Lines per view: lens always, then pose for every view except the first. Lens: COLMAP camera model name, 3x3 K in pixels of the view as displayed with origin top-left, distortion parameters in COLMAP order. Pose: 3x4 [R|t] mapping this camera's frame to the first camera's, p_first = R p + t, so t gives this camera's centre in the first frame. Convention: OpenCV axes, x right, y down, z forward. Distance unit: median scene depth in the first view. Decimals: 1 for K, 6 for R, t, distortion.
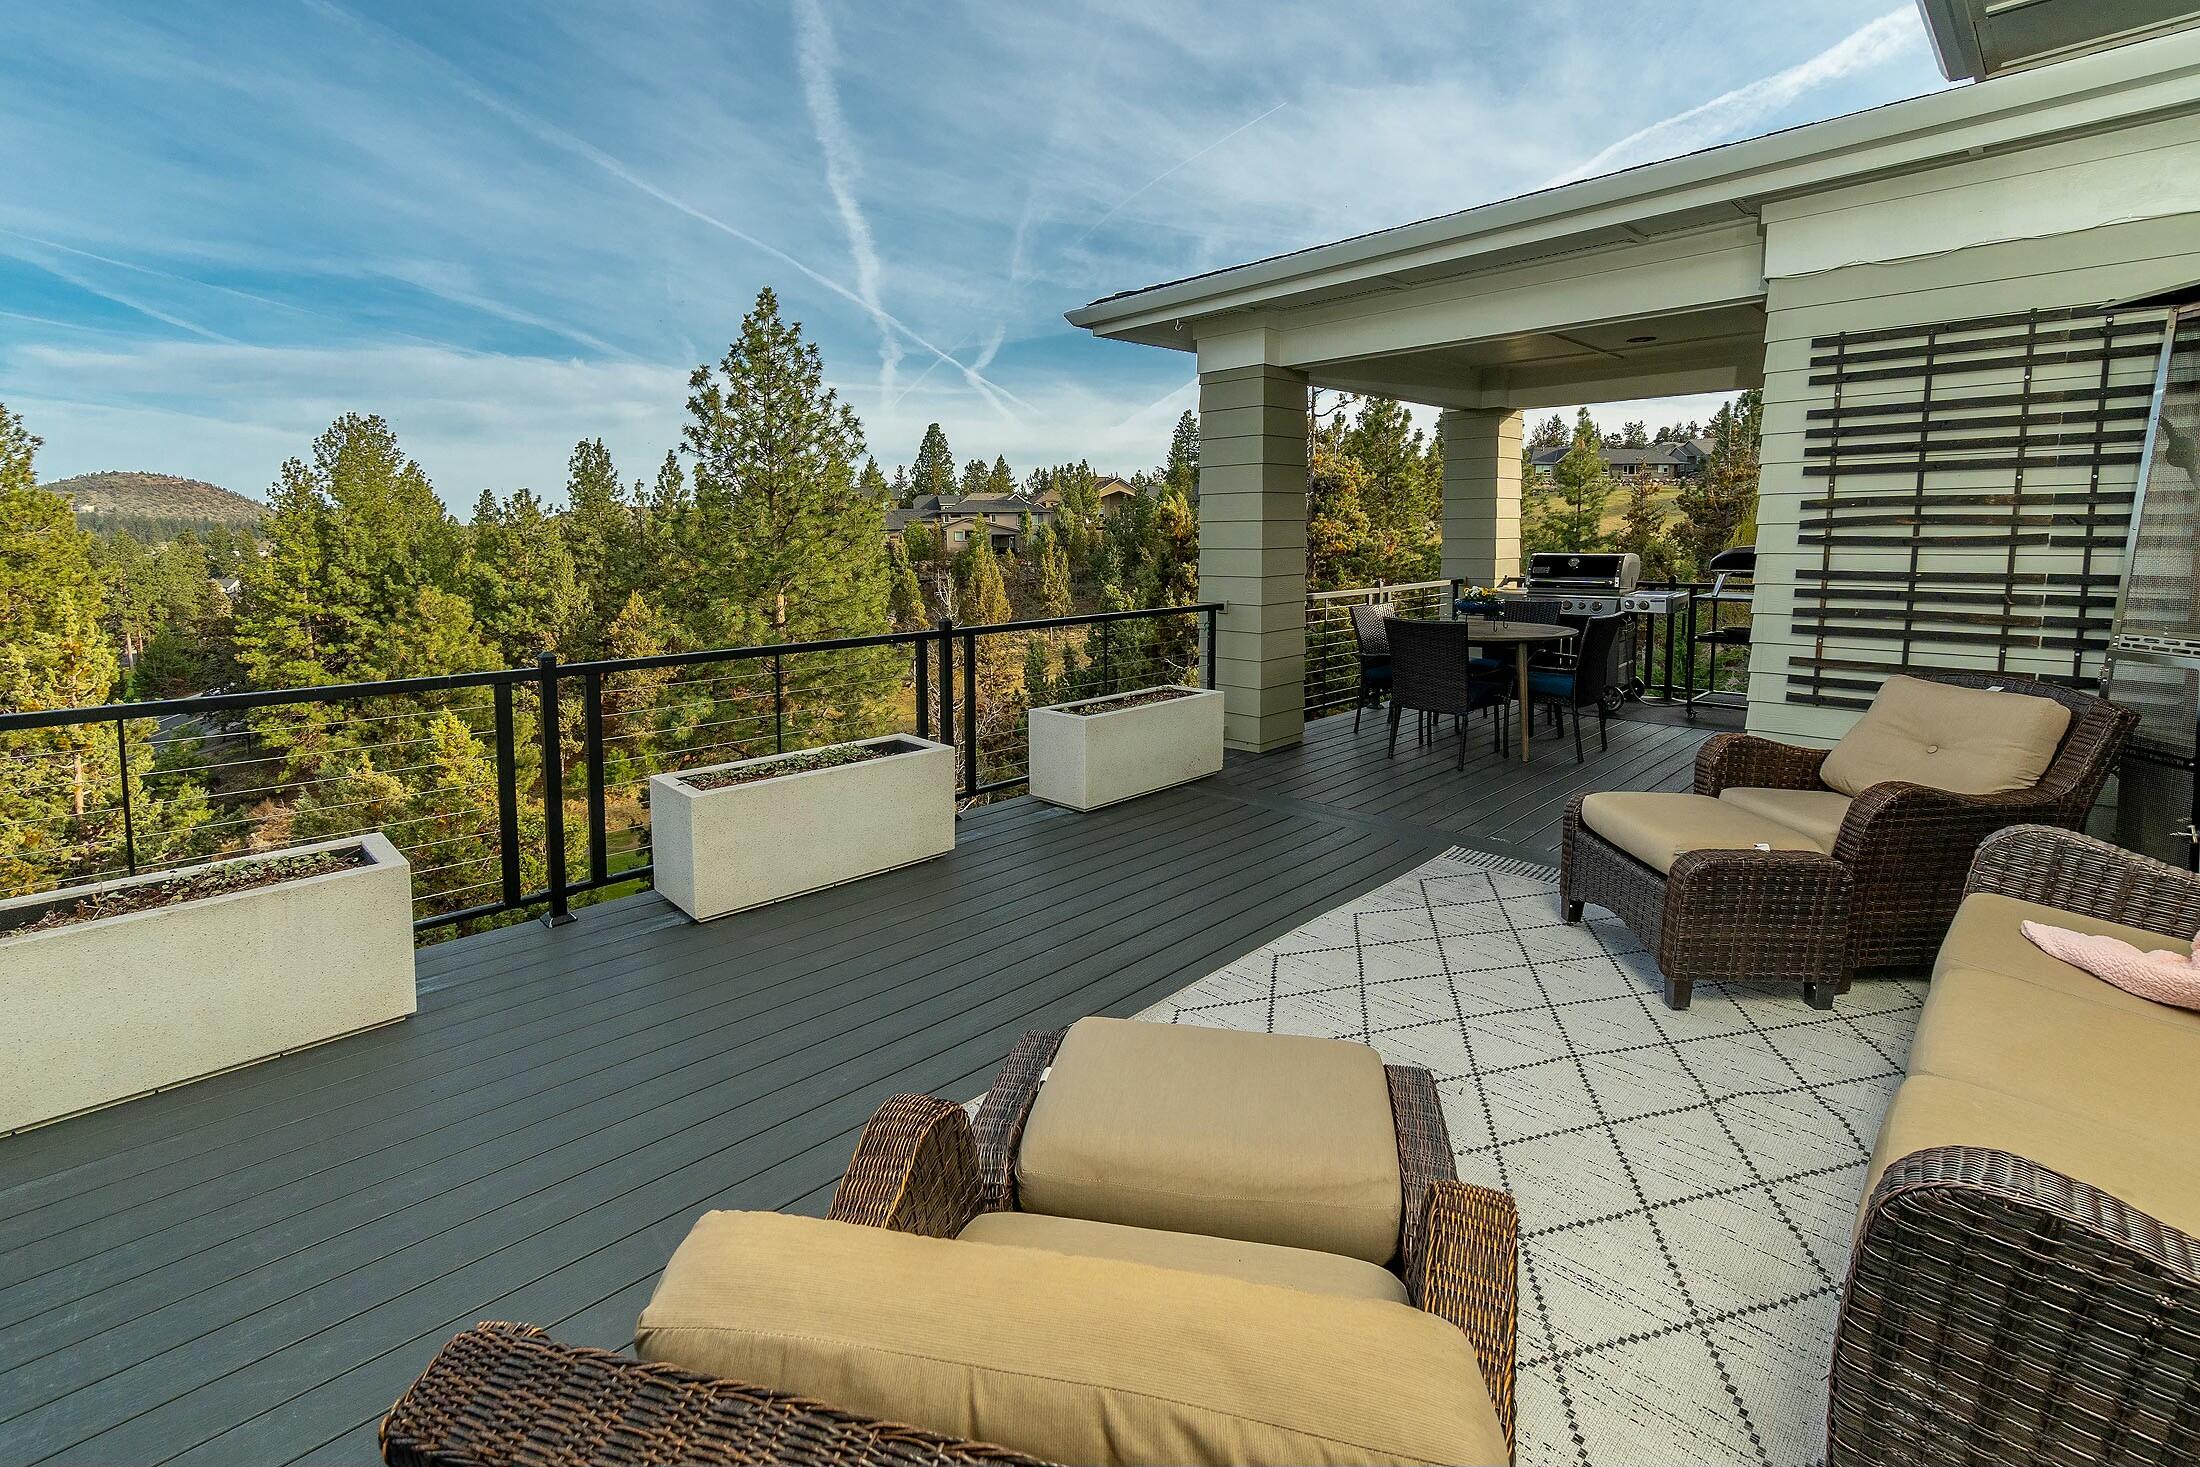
lens RADIAL K [[972.0, 0, 1108.7], [0, 972.0, 743.9], [0, 0, 1]] dist [0.002653, -0.000190]
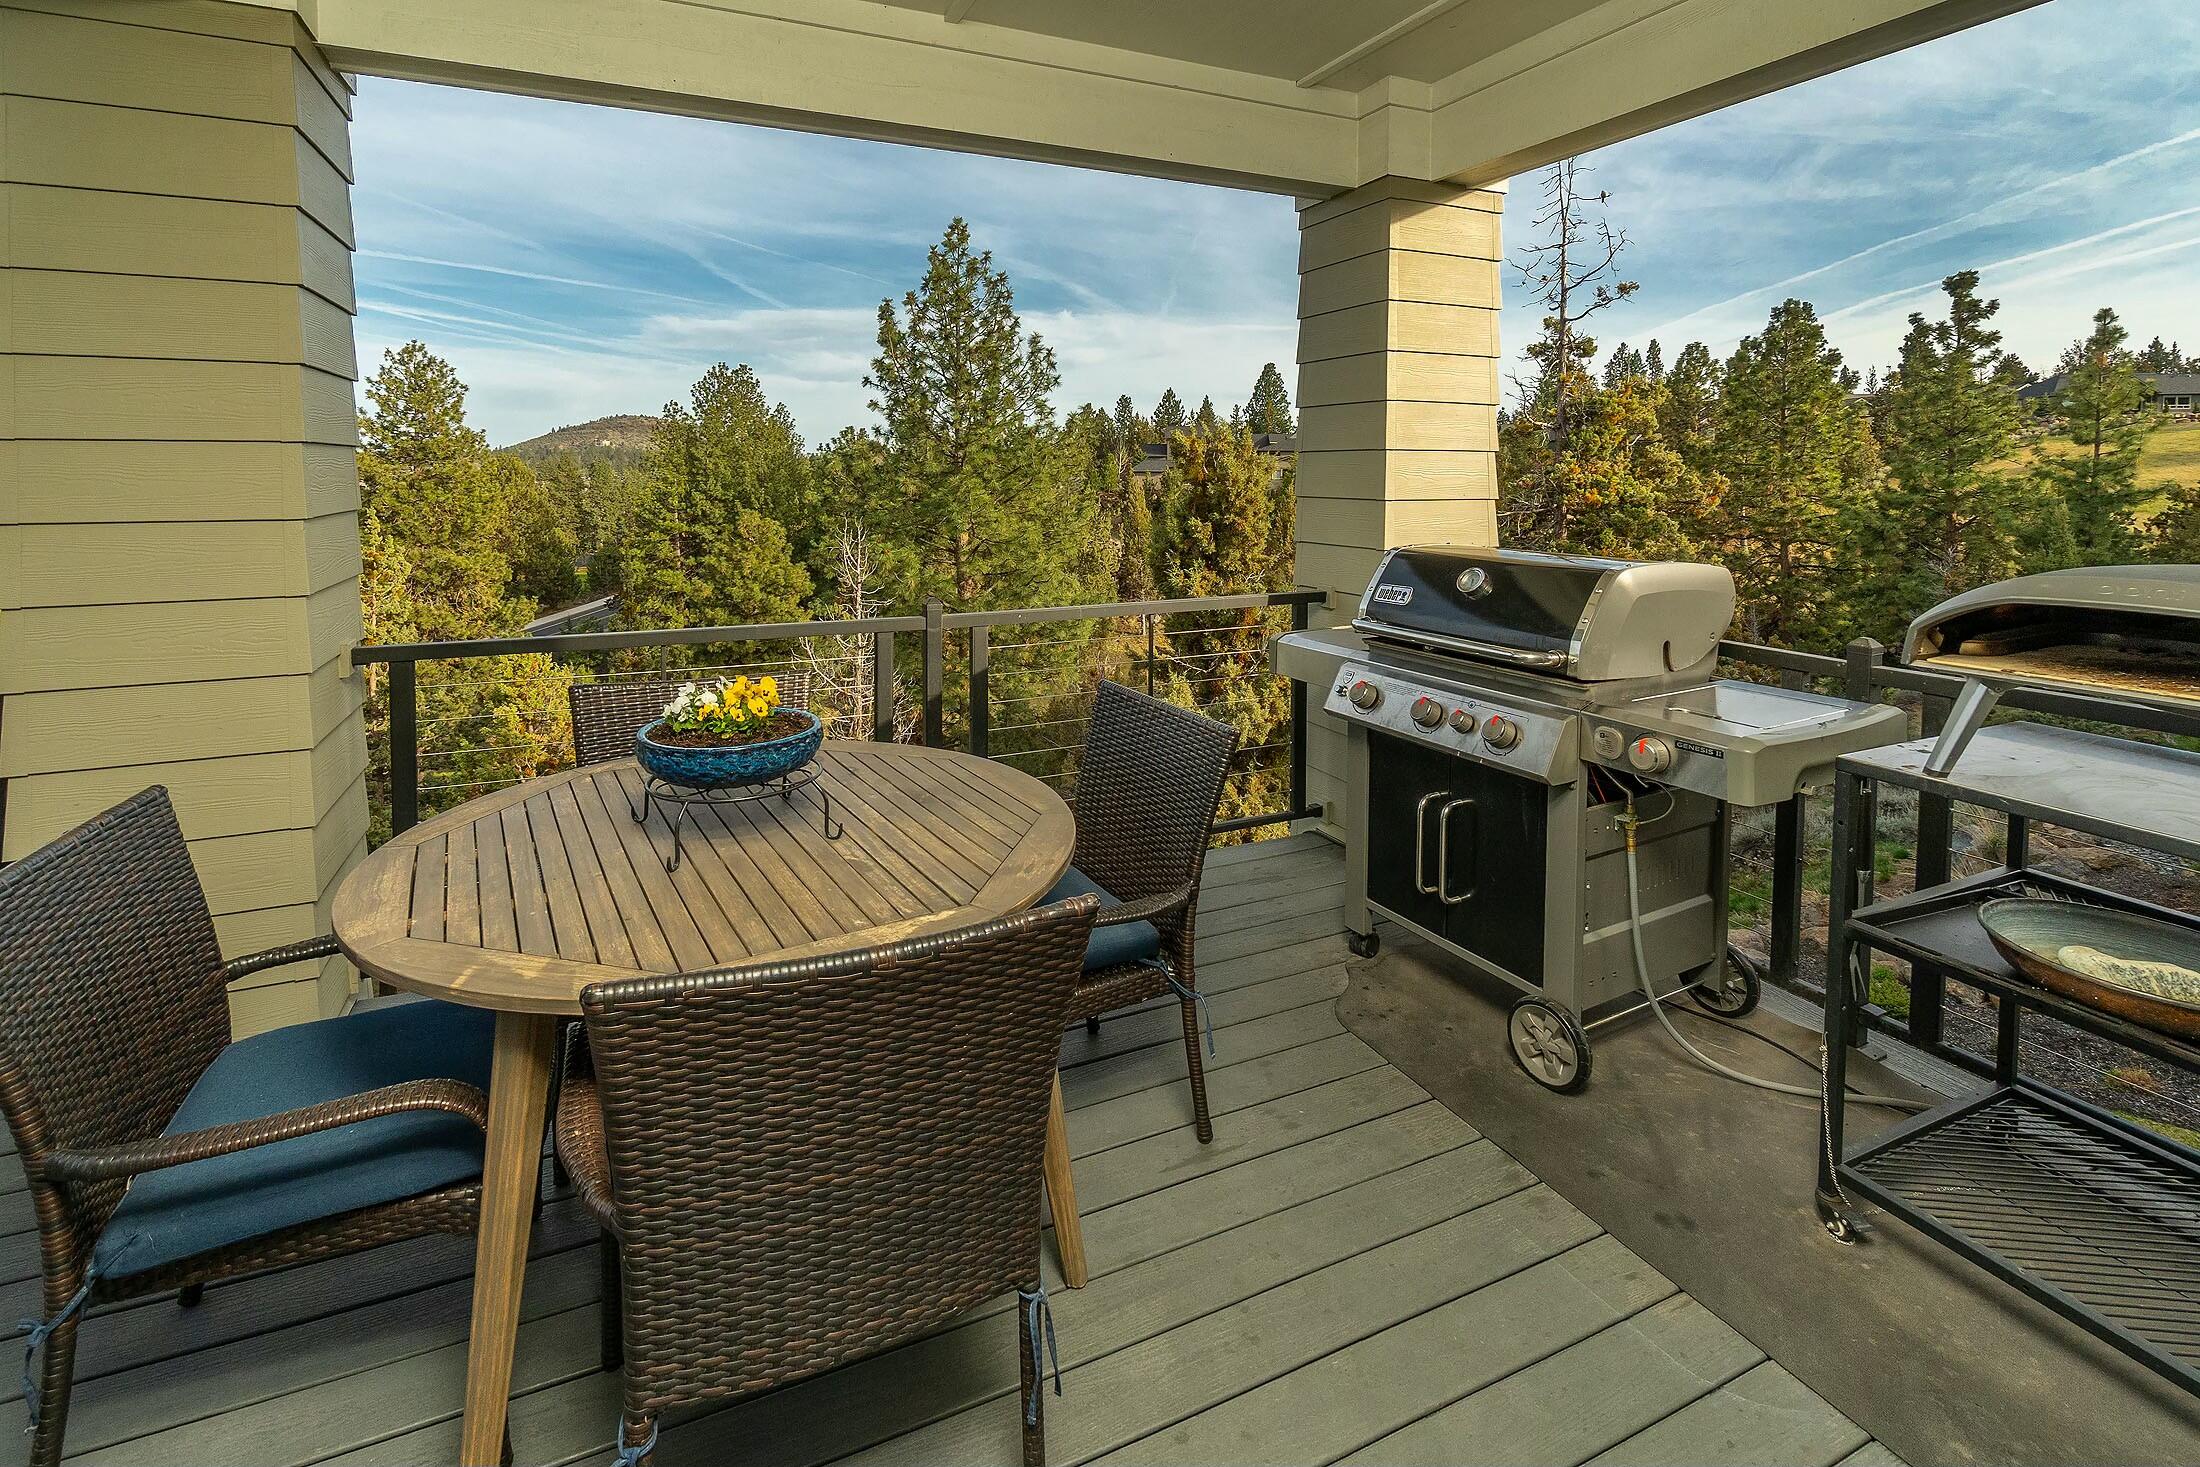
lens RADIAL K [[972.0, 0, 1079.1], [0, 972.0, 592.0], [0, 0, 1]] dist [0.002653, -0.000190]
pose [[0.926934, 0.061197, -0.370201, 0.071200], [-0.094178, 0.992973, -0.071664, -0.022050], [0.363214, 0.101293, 0.926183, 0.096691]]
